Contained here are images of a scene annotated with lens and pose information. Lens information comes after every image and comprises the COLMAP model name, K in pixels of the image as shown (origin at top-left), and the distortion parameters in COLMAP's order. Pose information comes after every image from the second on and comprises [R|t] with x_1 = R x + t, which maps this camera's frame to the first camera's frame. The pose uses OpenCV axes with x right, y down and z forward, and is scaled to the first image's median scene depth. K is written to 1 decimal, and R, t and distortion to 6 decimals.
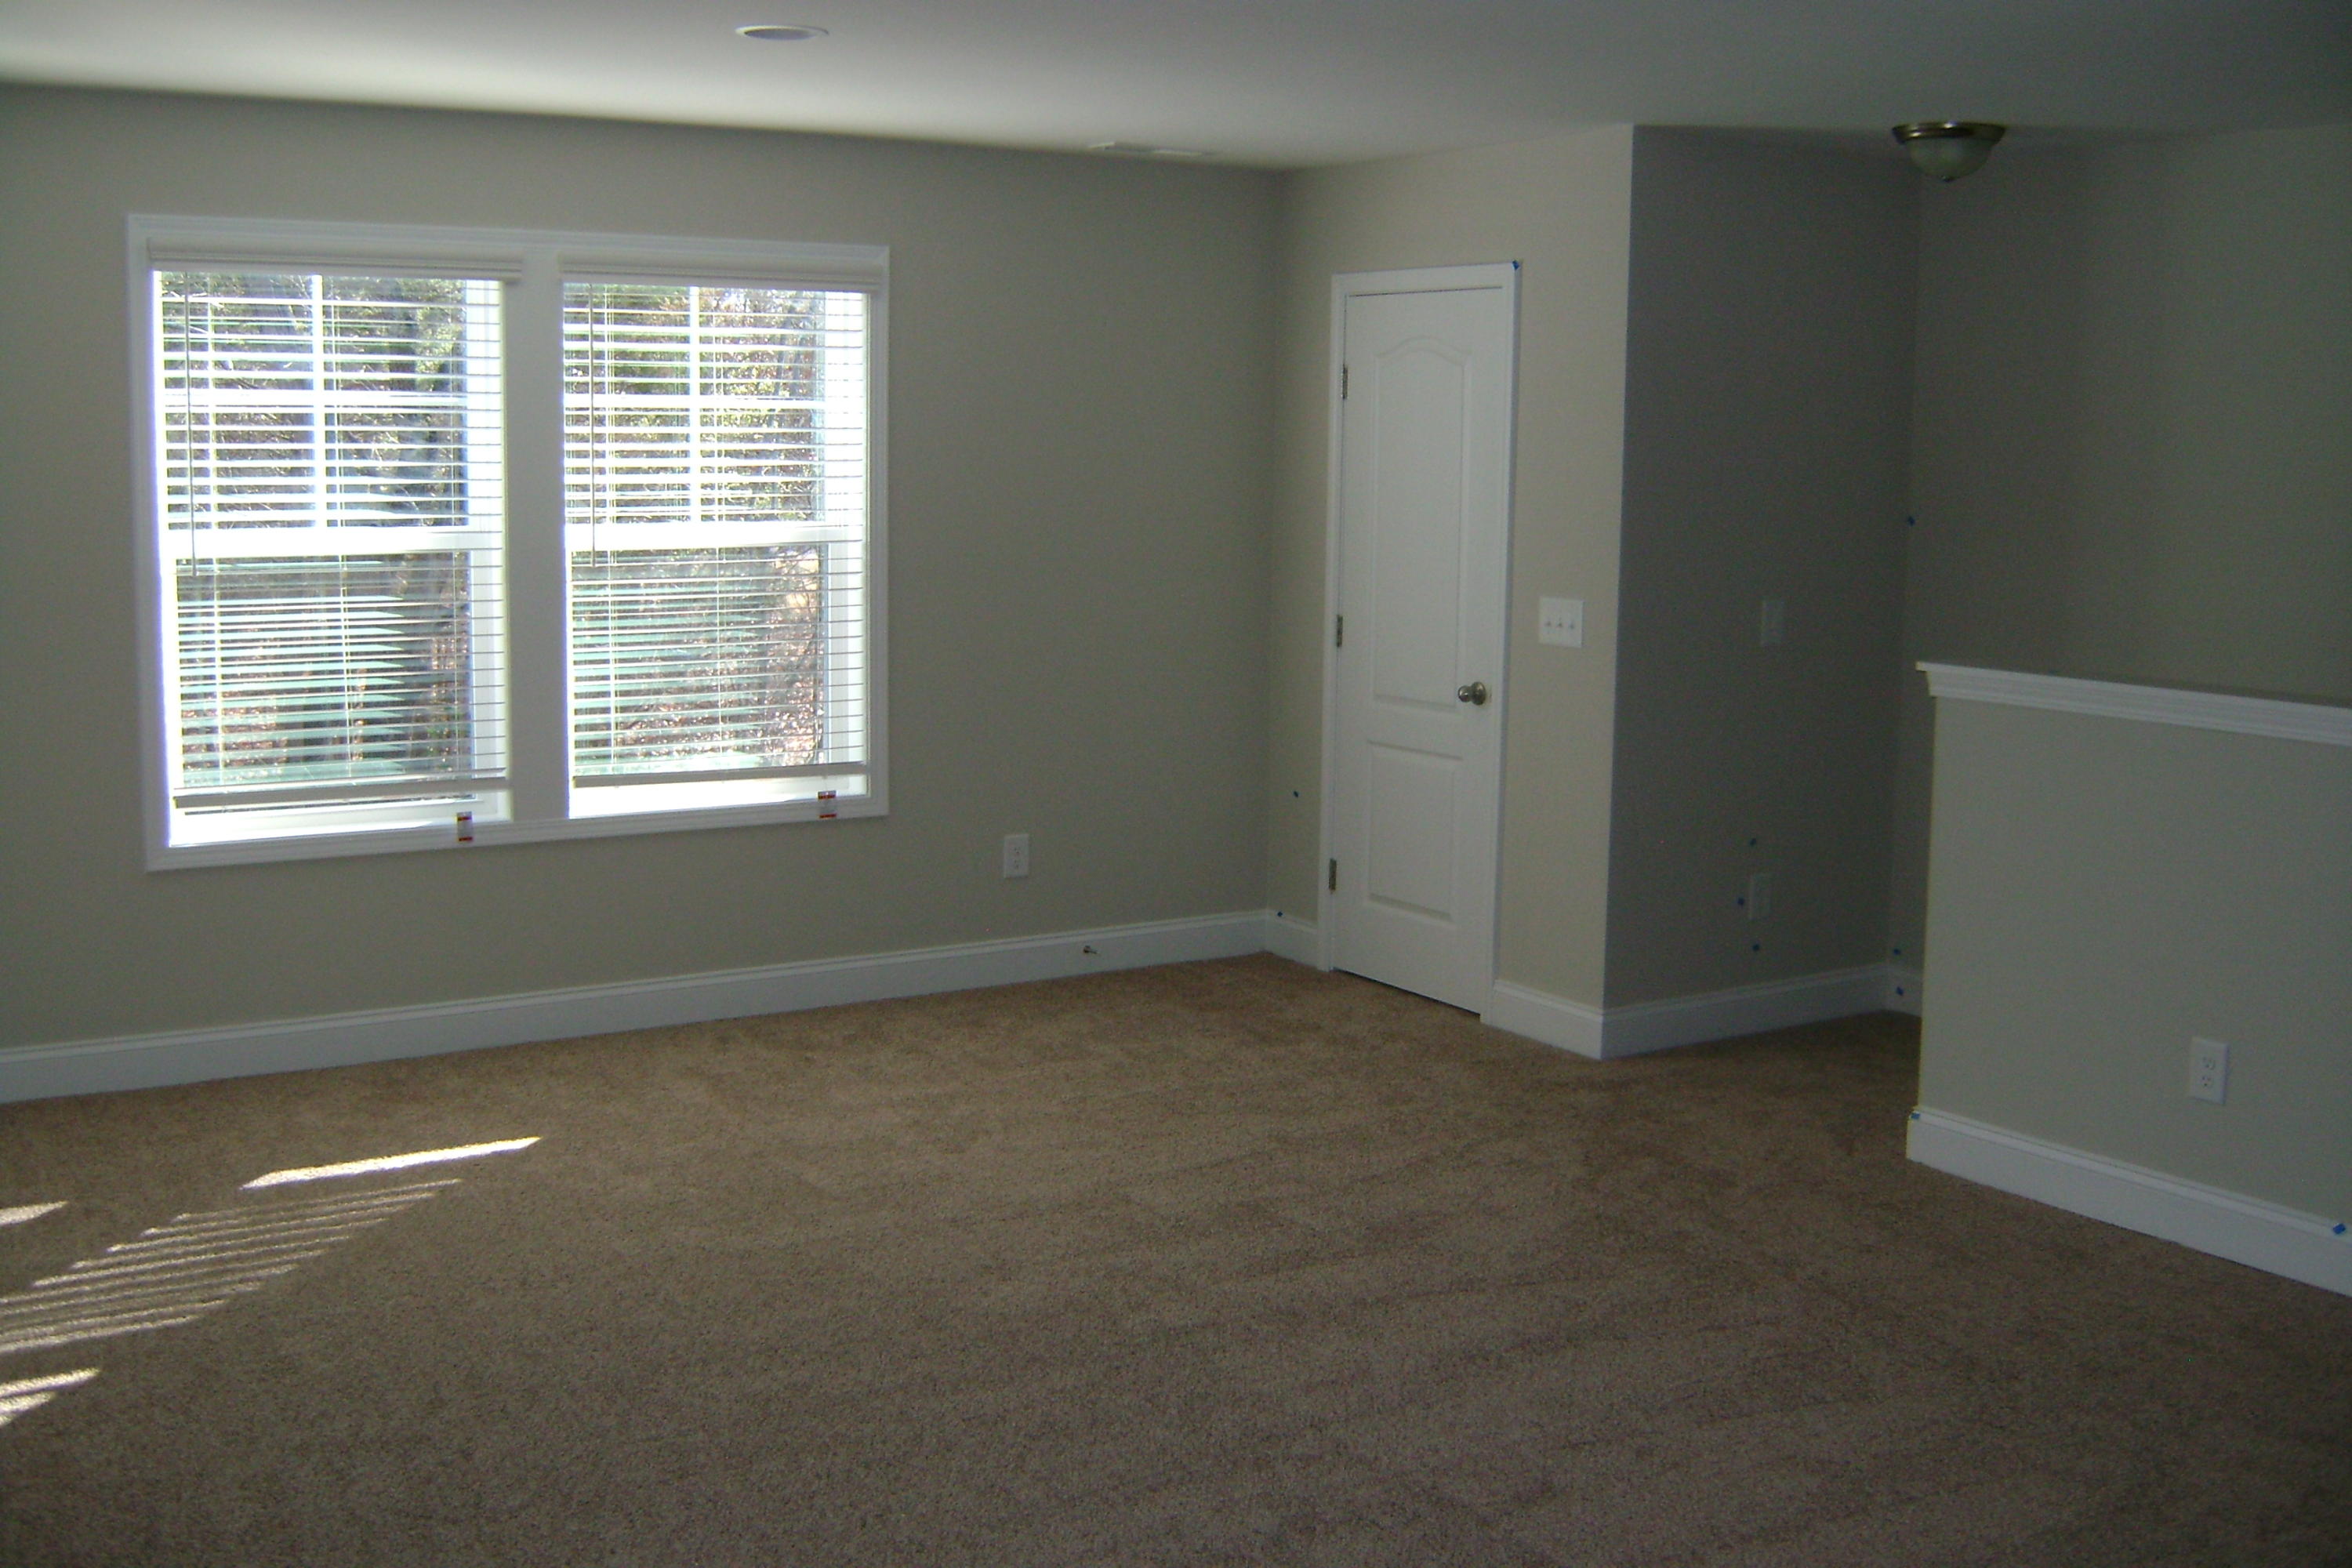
lens RADIAL K [[2494.4, 0, 1176.1], [0, 2494.4, 728.1], [0, 0, 1]] dist [-0.072307, 0.007766]
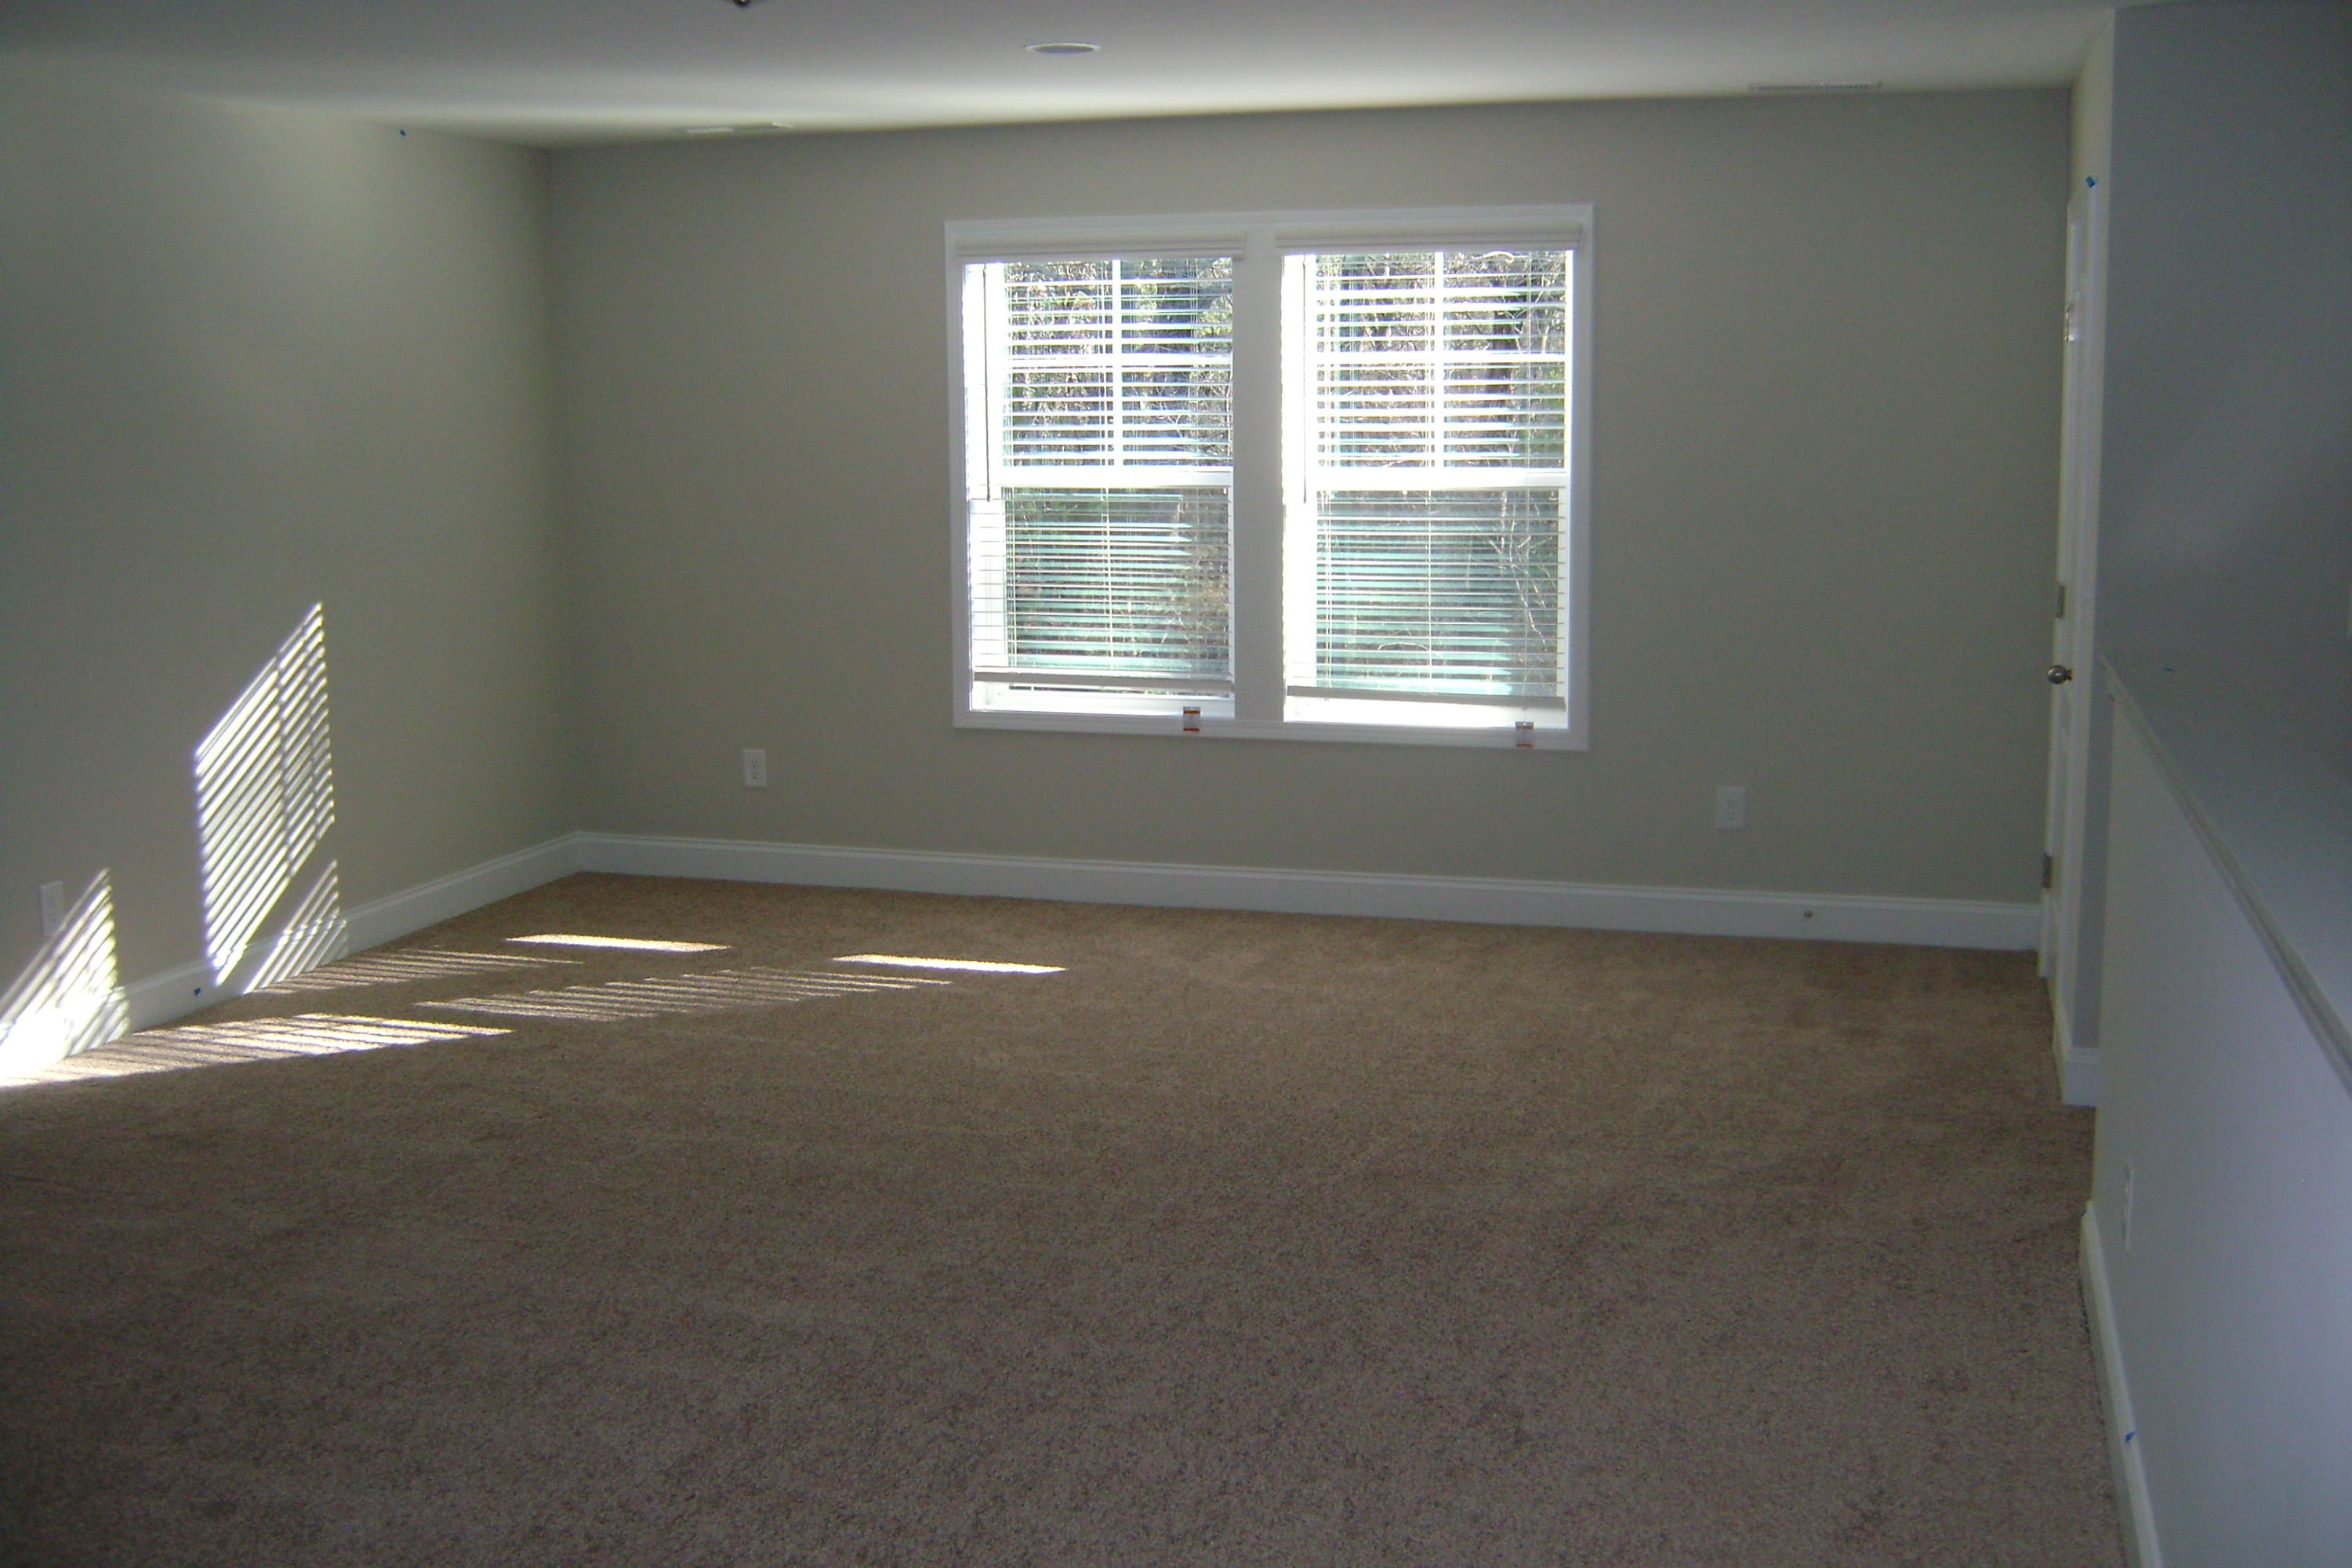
lens RADIAL K [[2494.4, 0, 1176.1], [0, 2494.4, 728.1], [0, 0, 1]] dist [-0.072307, 0.007766]
pose [[0.658170, 0.090954, -0.747355, 0.600282], [-0.074678, 0.995667, 0.055407, -0.021555], [0.749156, 0.019343, 0.662111, 0.200454]]
